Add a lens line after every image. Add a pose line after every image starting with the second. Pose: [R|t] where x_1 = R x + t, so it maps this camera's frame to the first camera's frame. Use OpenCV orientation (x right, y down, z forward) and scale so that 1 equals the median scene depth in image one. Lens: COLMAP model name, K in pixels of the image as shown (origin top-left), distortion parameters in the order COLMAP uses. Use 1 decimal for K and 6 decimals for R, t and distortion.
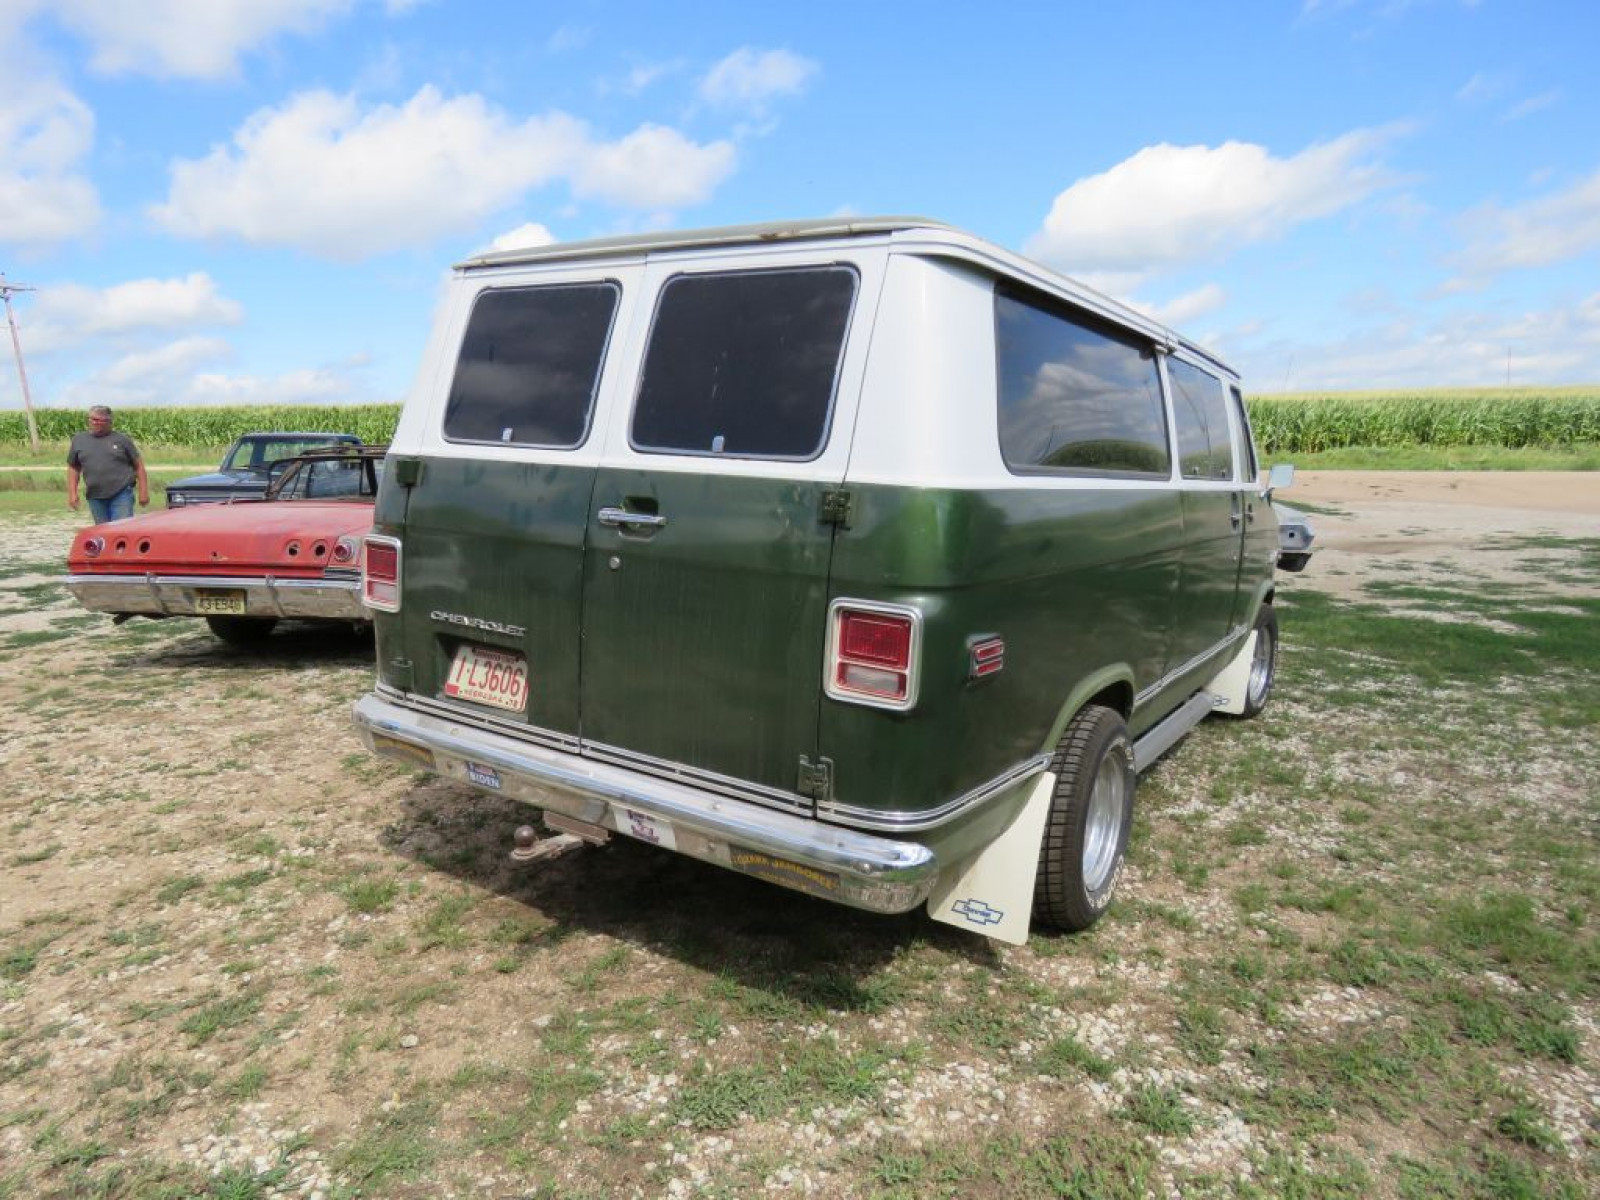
lens RADIAL K [[1019.9, 0, 785.2], [0, 1019.9, 594.2], [0, 0, 1]] dist [0.014685, -0.011580]
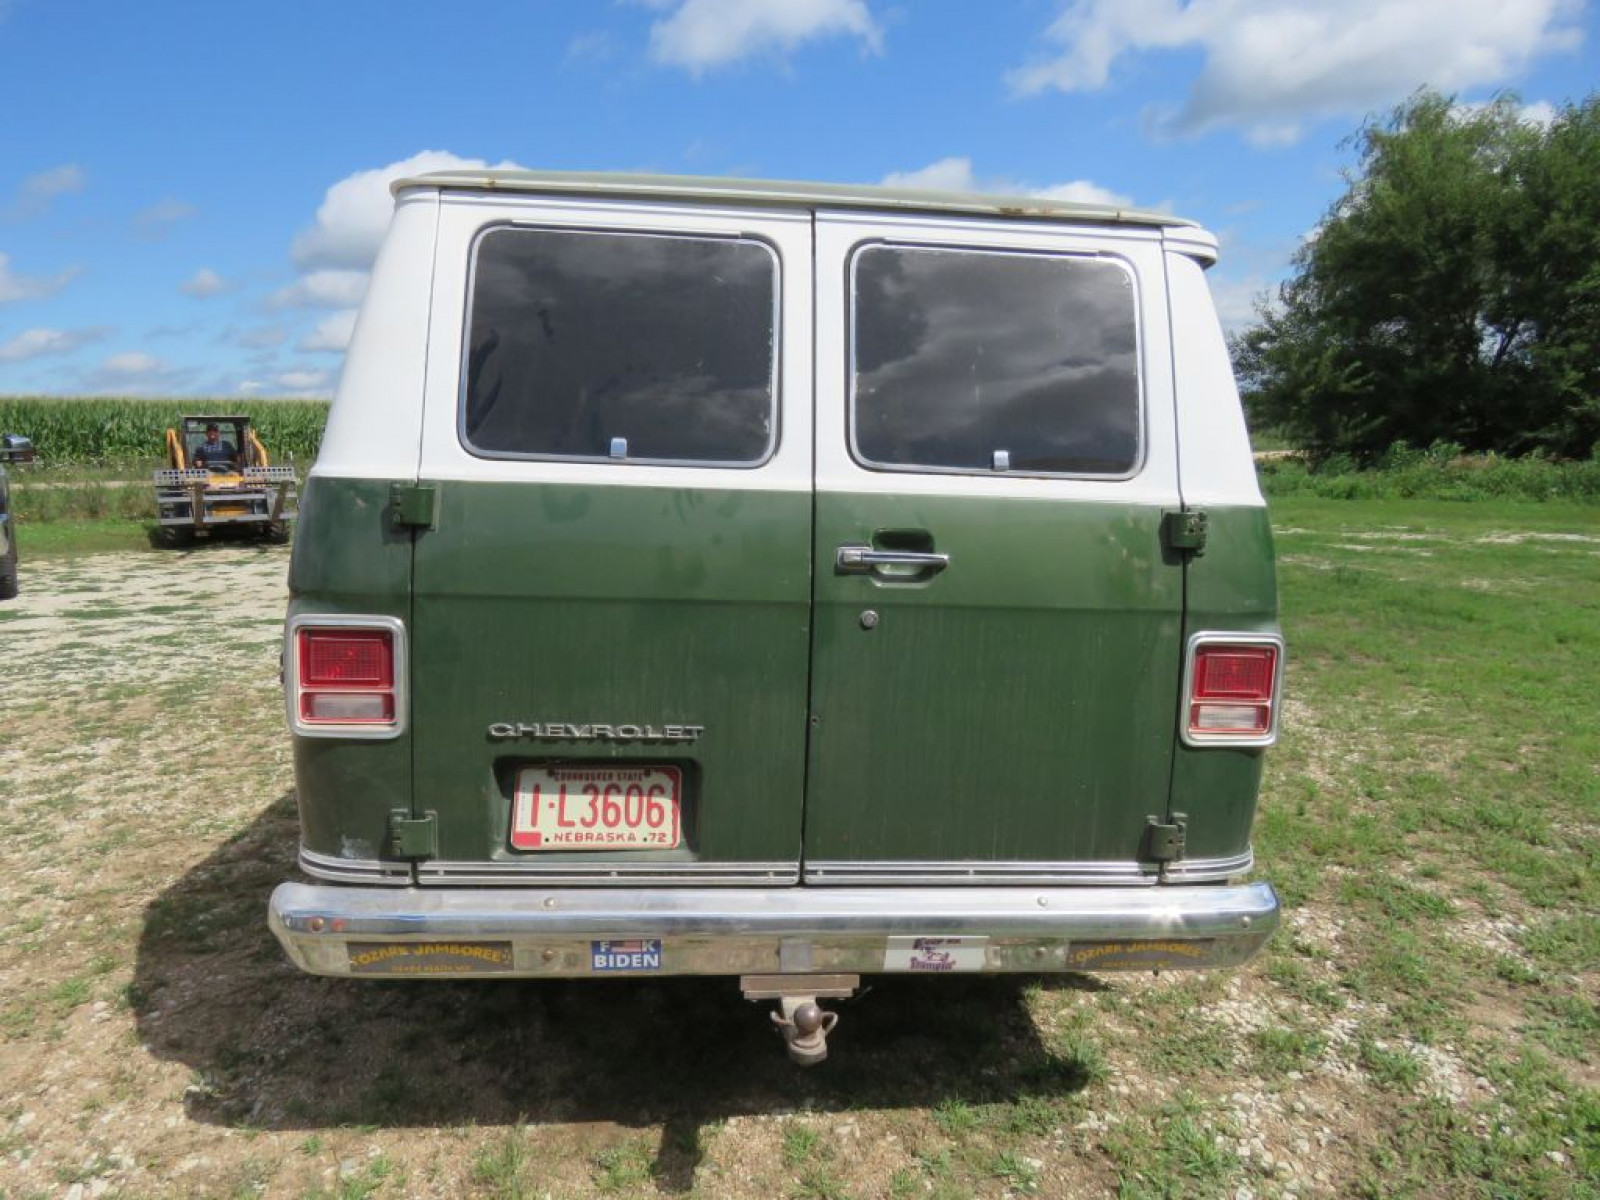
lens RADIAL K [[1019.9, 0, 773.6], [0, 1019.9, 589.5], [0, 0, 1]] dist [0.014685, -0.011580]
pose [[0.787729, -0.088432, 0.609642, -0.625524], [0.089240, 0.995585, 0.029107, -0.074448], [-0.609524, 0.031476, 0.792142, 0.412771]]
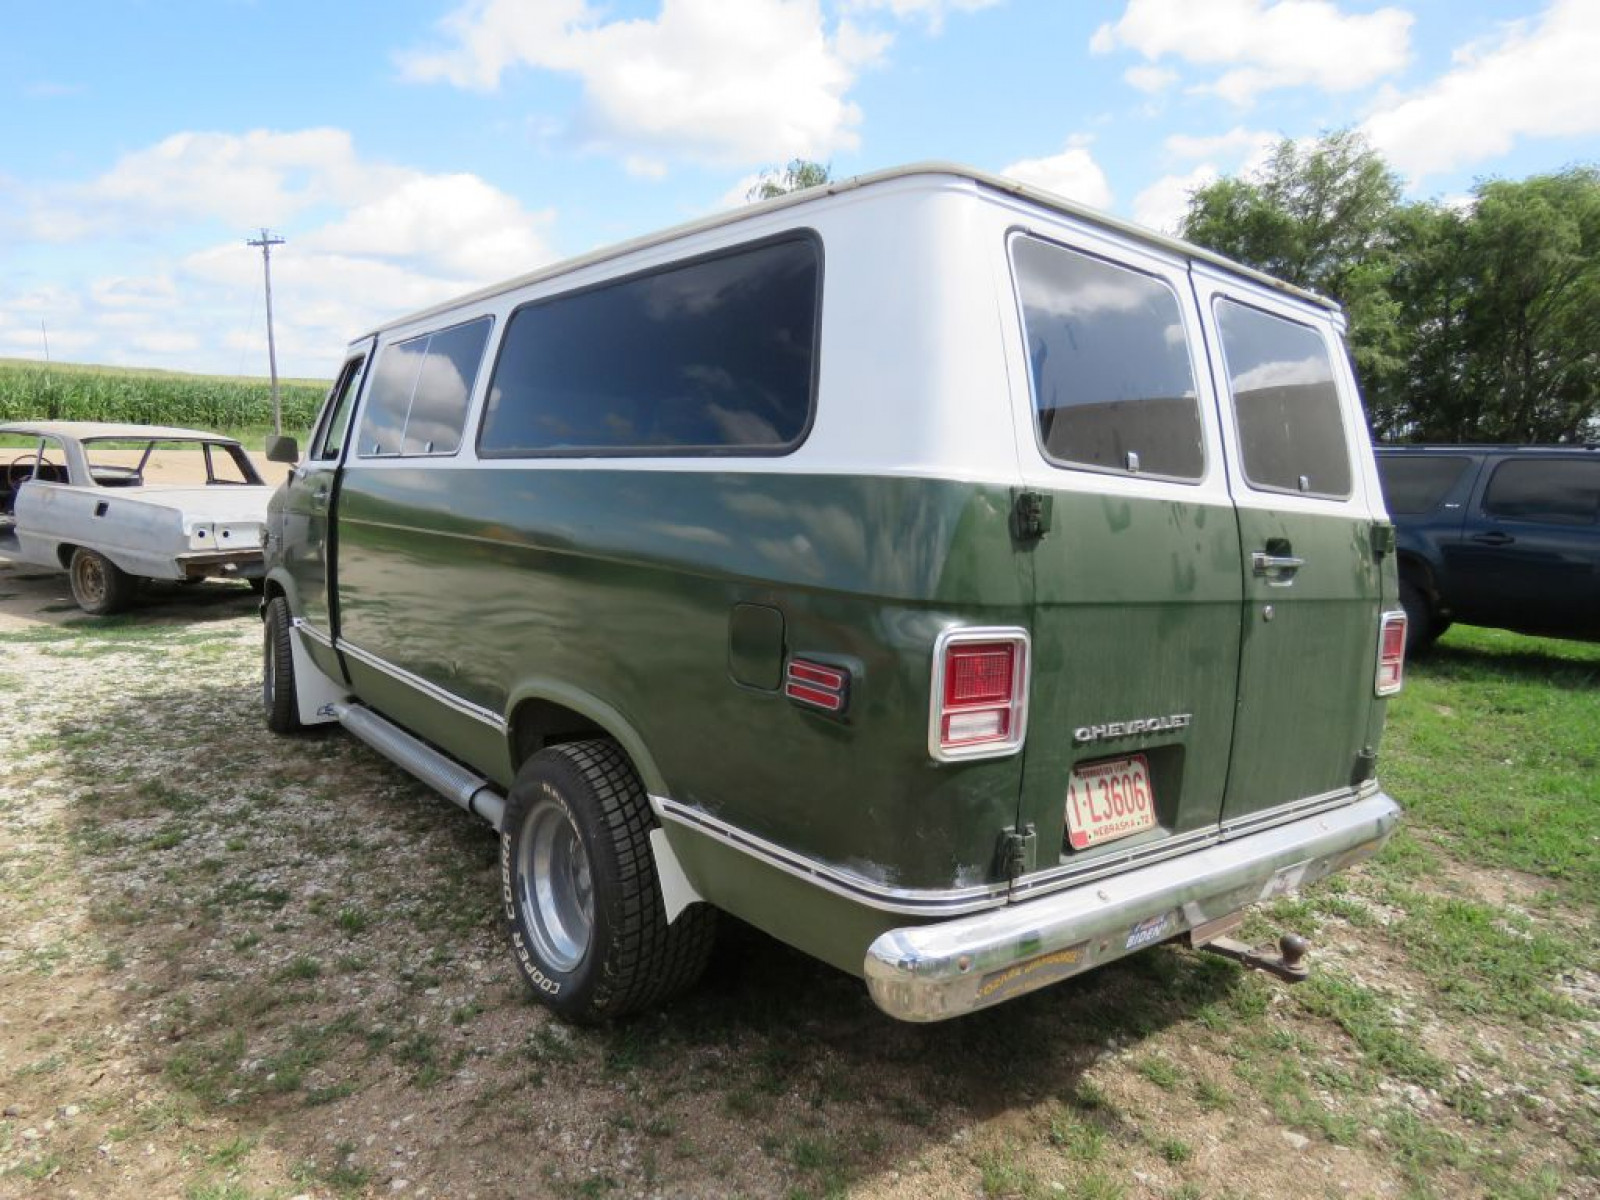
lens RADIAL K [[1019.9, 0, 787.1], [0, 1019.9, 597.1], [0, 0, 1]] dist [0.014685, -0.011580]
pose [[0.315994, -0.112077, 0.942118, -1.068046], [0.081235, 0.992548, 0.090830, -0.149543], [-0.945277, 0.047831, 0.322743, 1.024887]]
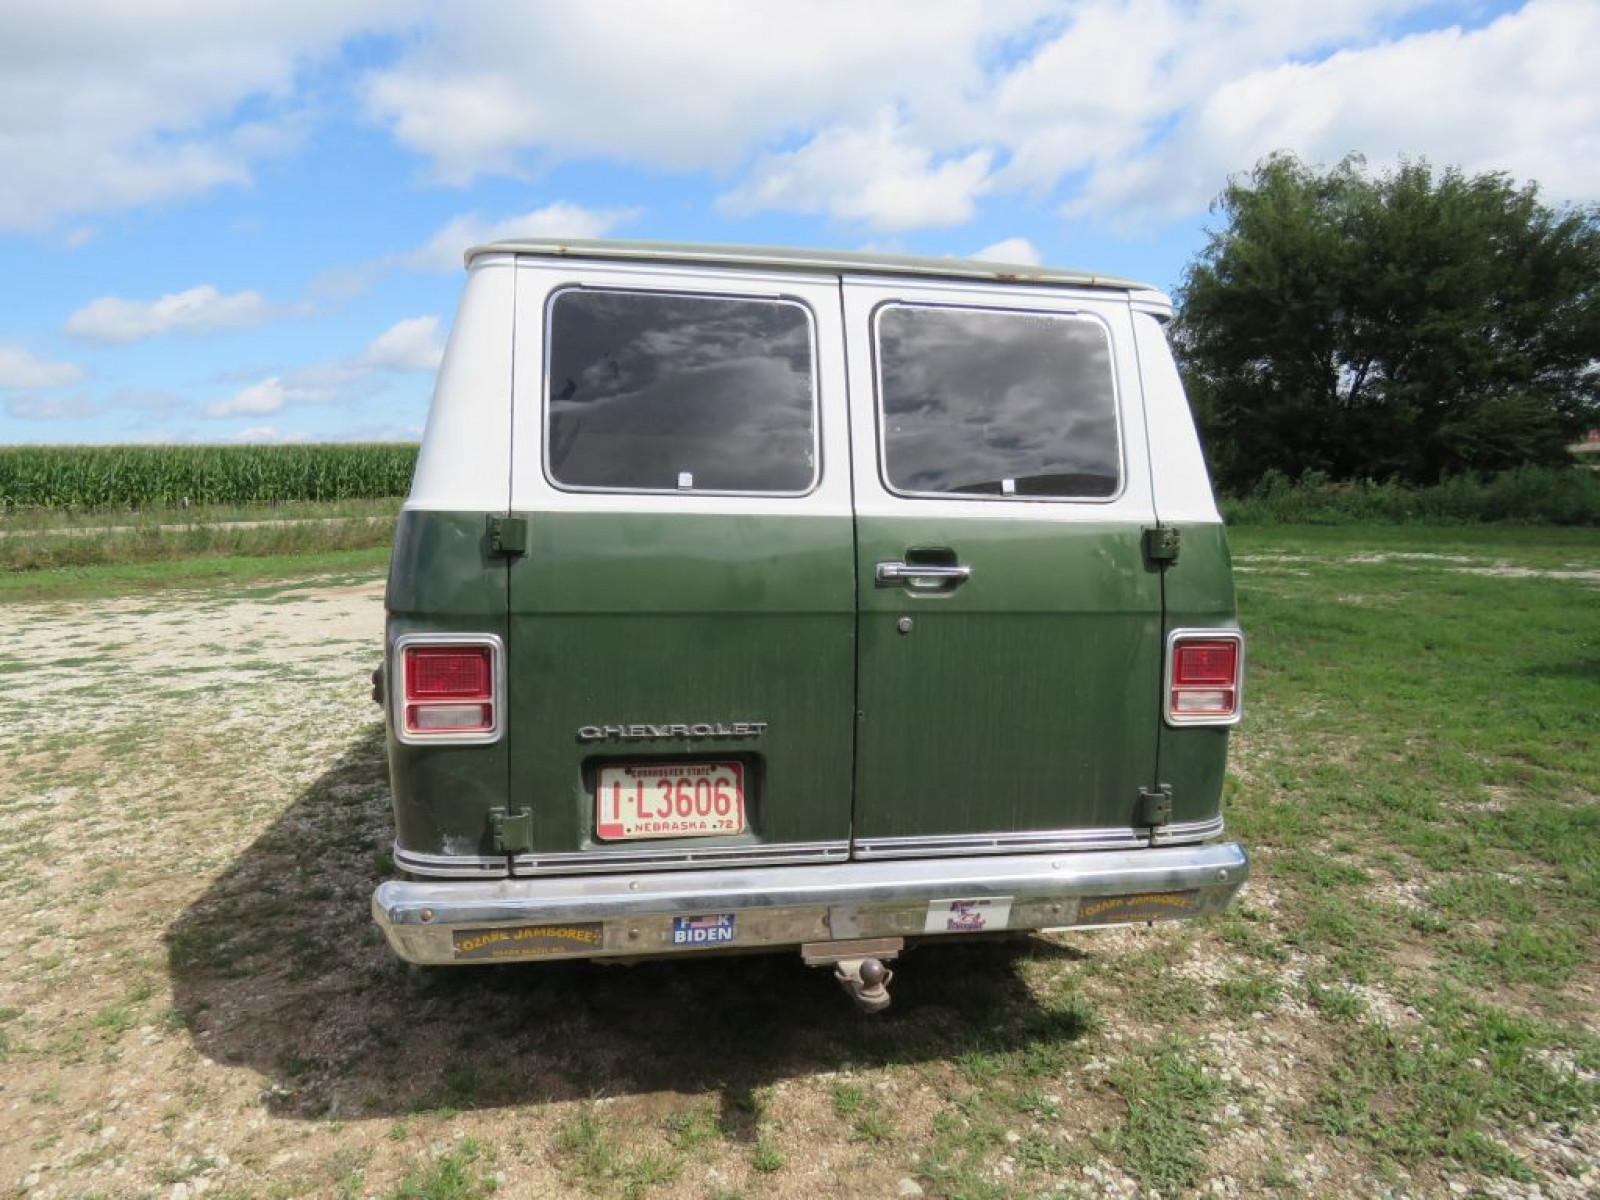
lens RADIAL K [[1019.9, 0, 775.5], [0, 1019.9, 590.6], [0, 0, 1]] dist [0.014685, -0.011580]
pose [[0.722564, -0.085630, 0.685981, -0.776227], [0.113971, 0.993476, 0.003965, -0.070209], [-0.681845, 0.075317, 0.727609, 0.406018]]
